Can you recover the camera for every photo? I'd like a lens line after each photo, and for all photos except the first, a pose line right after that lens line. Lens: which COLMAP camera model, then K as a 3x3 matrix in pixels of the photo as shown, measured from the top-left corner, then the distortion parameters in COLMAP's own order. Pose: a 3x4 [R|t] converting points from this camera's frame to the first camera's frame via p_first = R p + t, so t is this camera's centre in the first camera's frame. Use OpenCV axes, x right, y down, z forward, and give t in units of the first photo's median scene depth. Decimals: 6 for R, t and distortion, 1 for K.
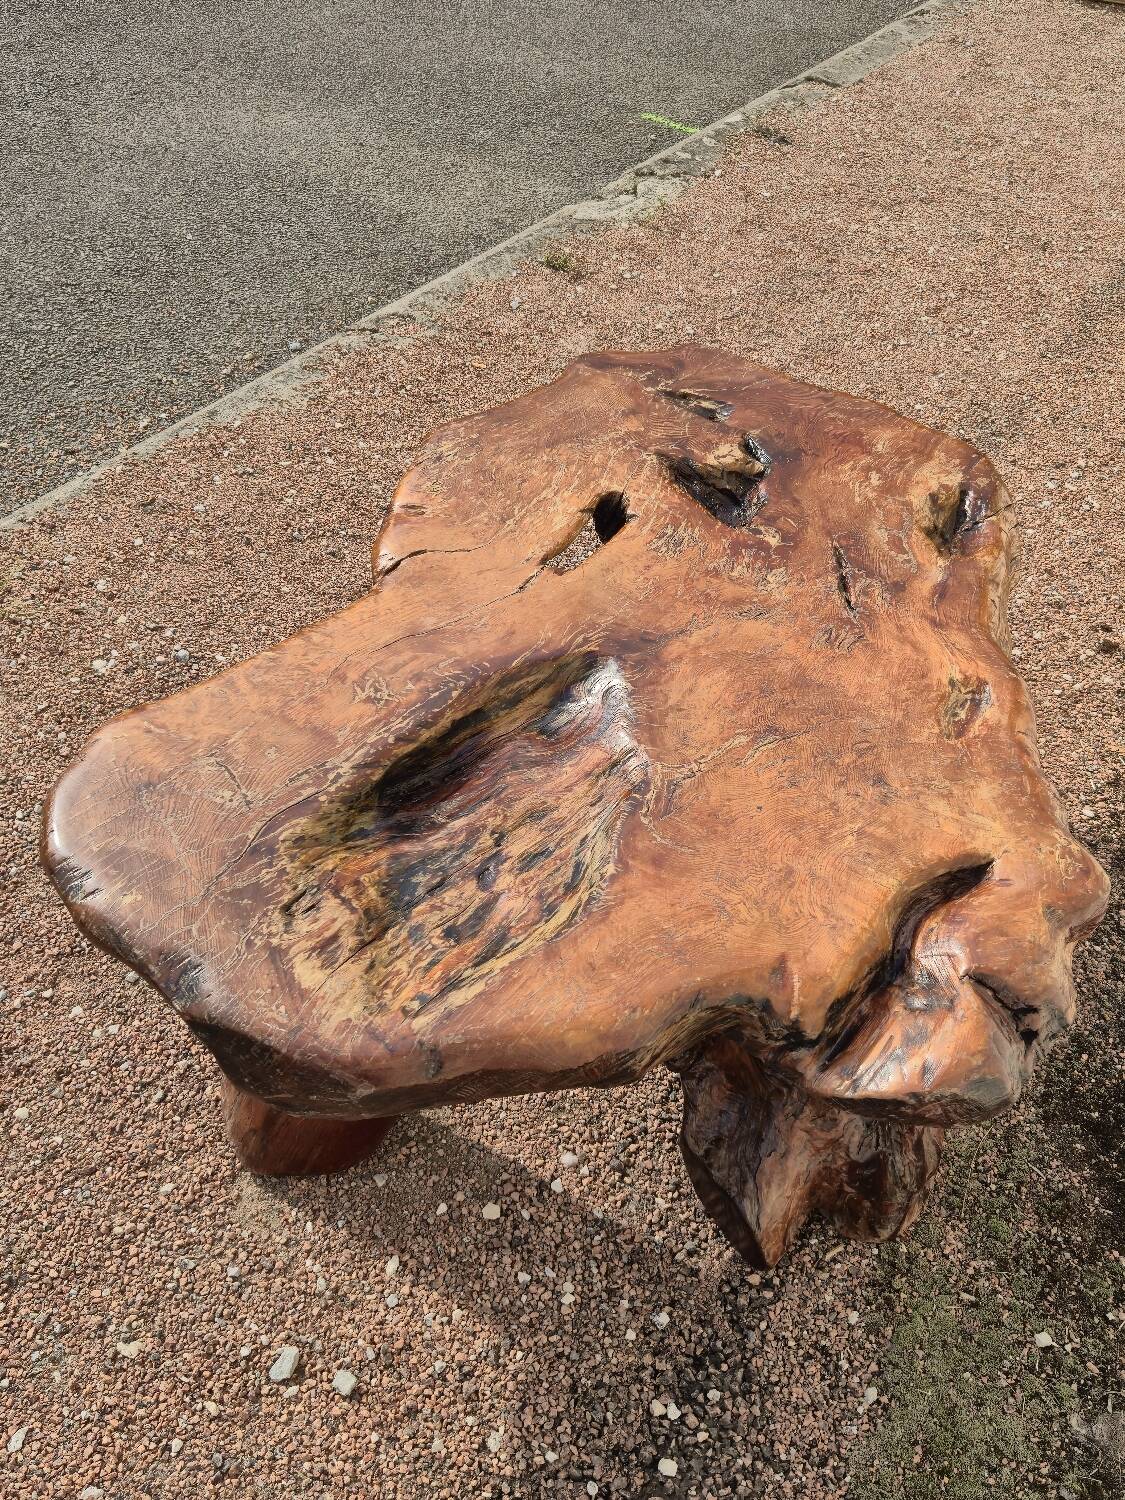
lens RADIAL K [[1425.6, 0, 577.6], [0, 1425.6, 748.5], [0, 0, 1]] dist [0.084191, -0.085525]
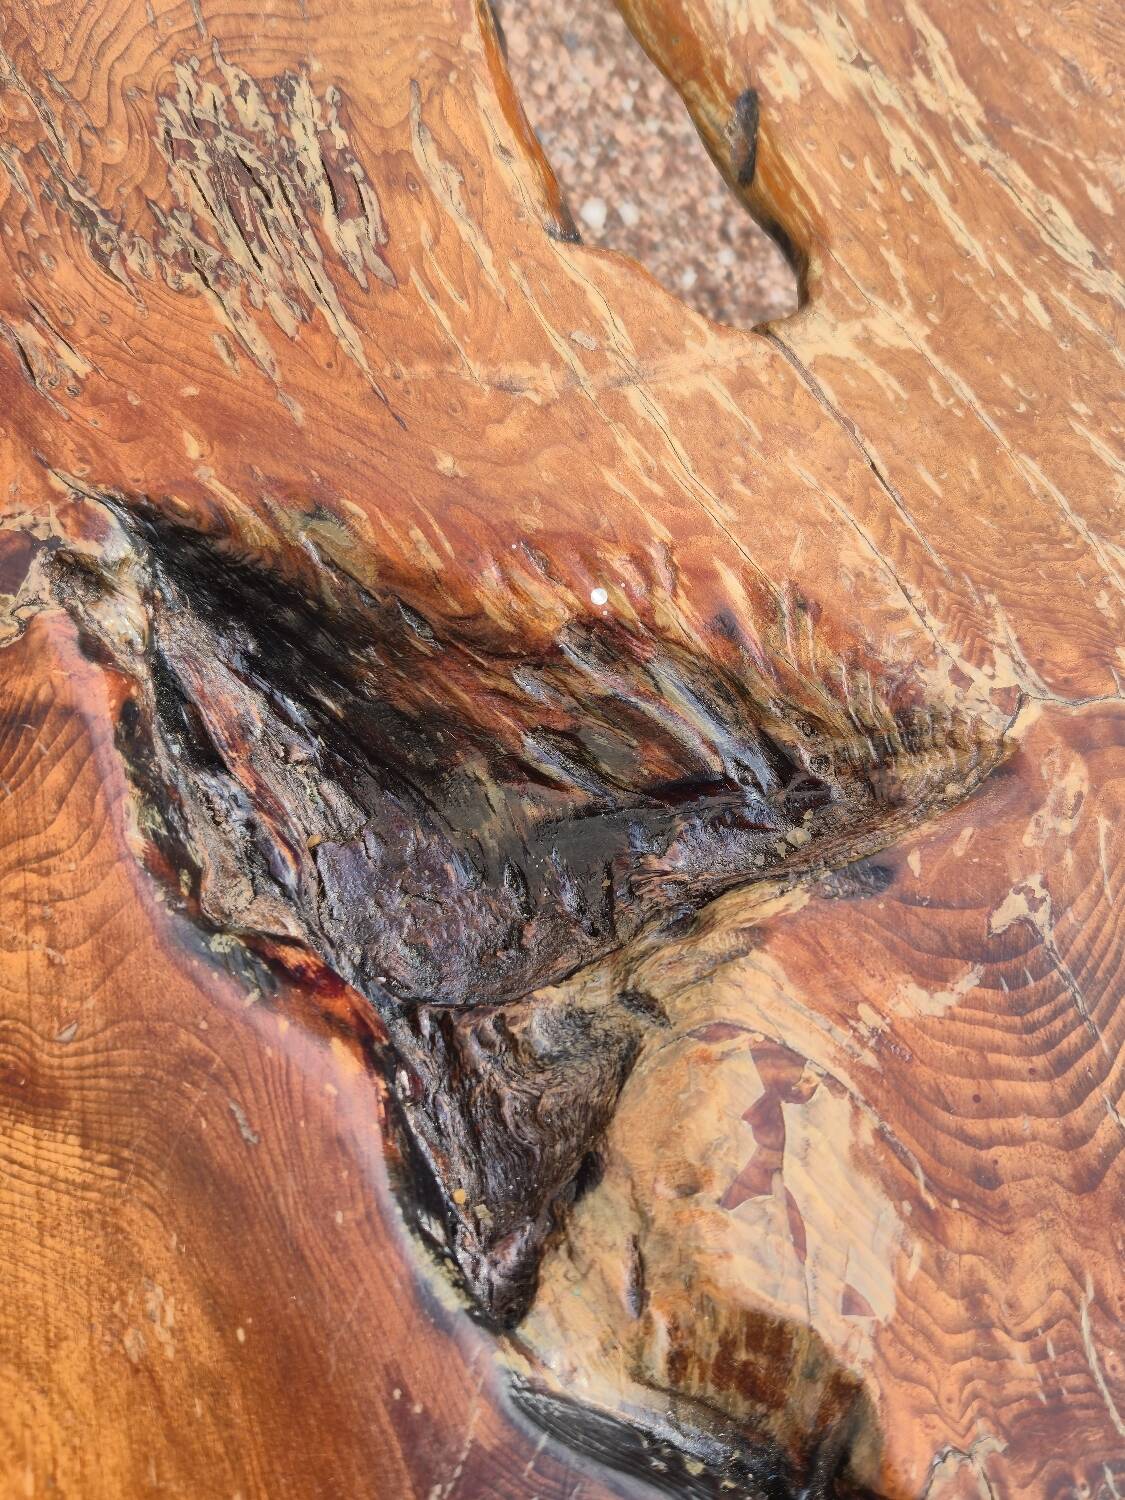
lens RADIAL K [[1389.2, 0, 561.8], [0, 1389.2, 750.7], [0, 0, 1]] dist [0.011708, -0.002714]
pose [[-0.658093, 0.593305, -0.463576, 0.209211], [-0.636505, -0.109484, 0.763462, -0.388415], [0.402212, 0.797498, 0.449692, 1.218450]]
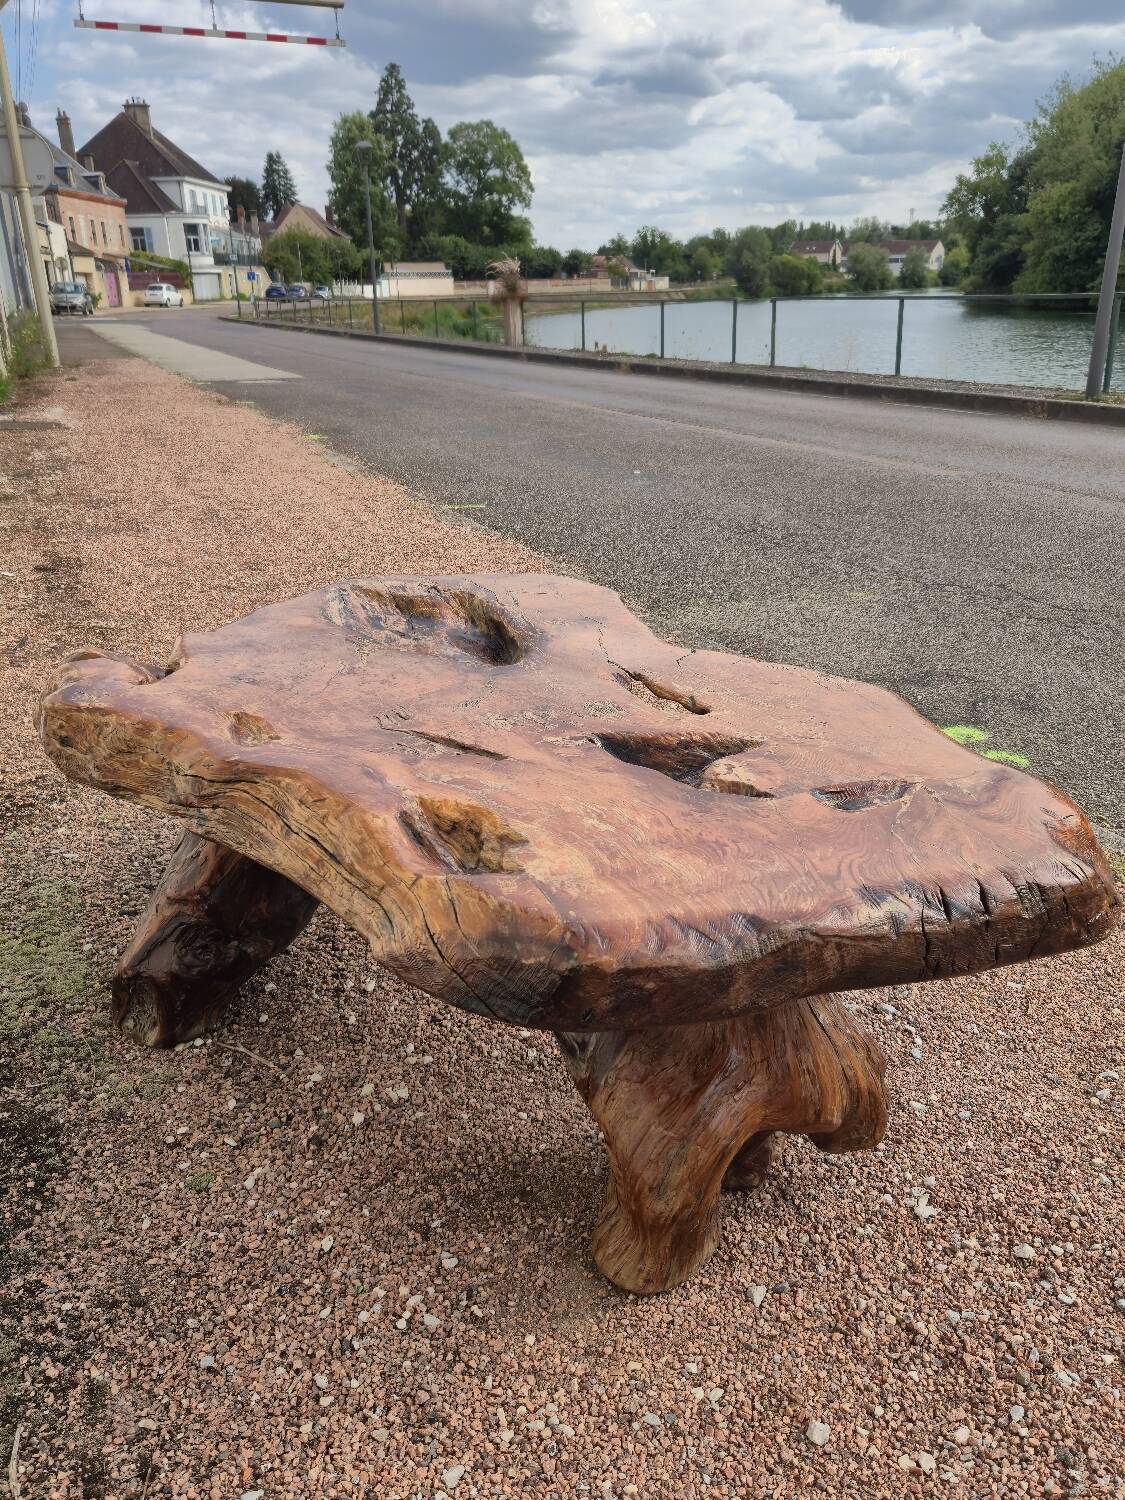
lens RADIAL K [[1213.3, 0, 578.7], [0, 1213.3, 731.4], [0, 0, 1]] dist [0.050576, -0.035188]
pose [[-0.597090, 0.157585, -0.786543, 0.901160], [-0.585673, 0.584378, 0.561684, -0.728272], [0.548152, 0.796033, -0.256634, 1.492833]]
